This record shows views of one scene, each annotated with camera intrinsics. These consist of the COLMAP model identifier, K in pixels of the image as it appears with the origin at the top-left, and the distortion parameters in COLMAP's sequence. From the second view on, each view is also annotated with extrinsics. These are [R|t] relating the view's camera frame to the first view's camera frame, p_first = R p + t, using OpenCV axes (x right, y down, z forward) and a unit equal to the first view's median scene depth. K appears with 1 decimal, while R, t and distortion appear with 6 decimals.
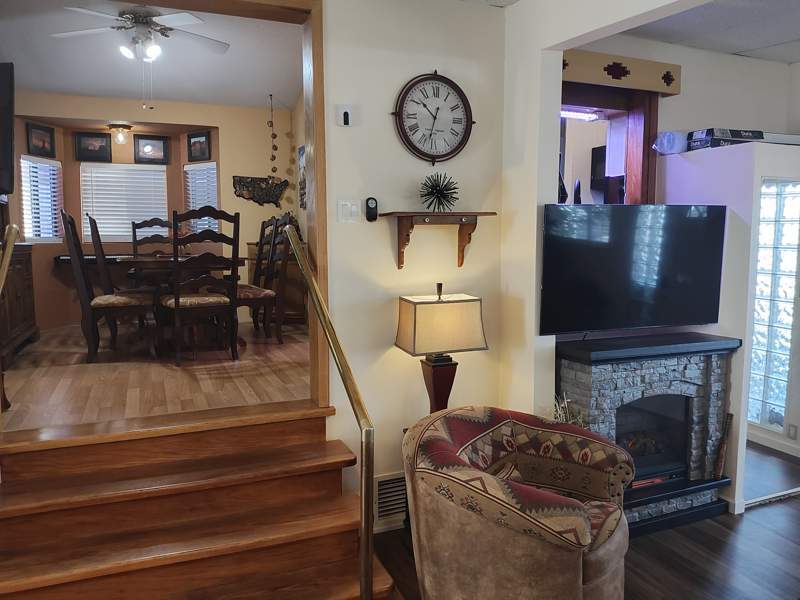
lens RADIAL K [[602.1, 0, 407.4], [0, 602.1, 303.8], [0, 0, 1]] dist [0.057925, -0.143148]
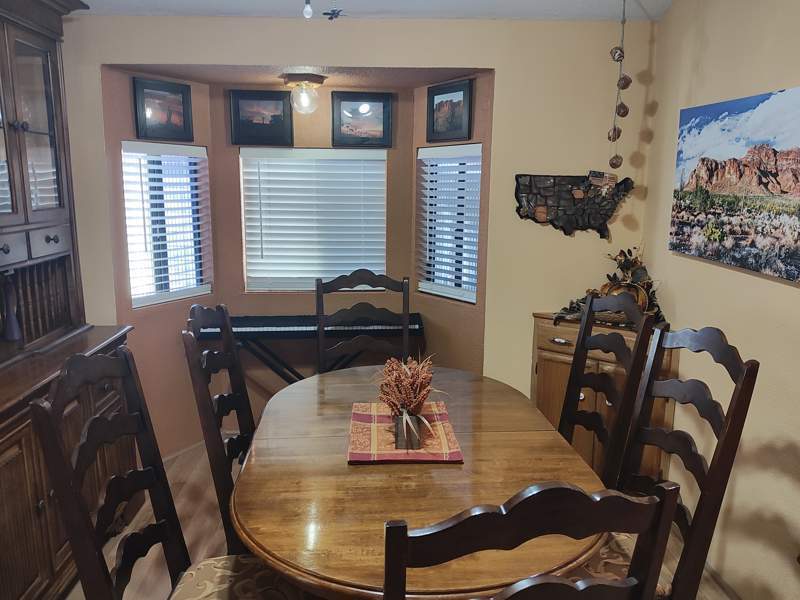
lens RADIAL K [[602.1, 0, 404.7], [0, 602.1, 298.6], [0, 0, 1]] dist [0.057925, -0.143148]
pose [[0.937875, 0.072858, -0.339239, -0.202863], [-0.044624, 0.994914, 0.090307, -0.153184], [0.344093, -0.069559, 0.936356, 0.522301]]
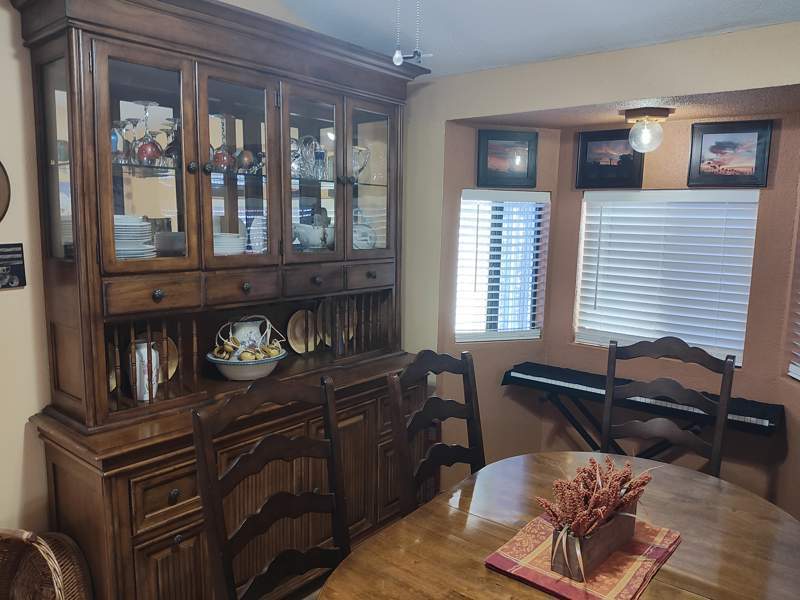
lens RADIAL K [[602.1, 0, 396.4], [0, 602.1, 296.6], [0, 0, 1]] dist [0.057925, -0.143148]
pose [[0.438568, 0.127605, -0.889593, -0.135719], [-0.109846, 0.990058, 0.087862, -0.171517], [0.891960, 0.059184, 0.448225, 0.621456]]
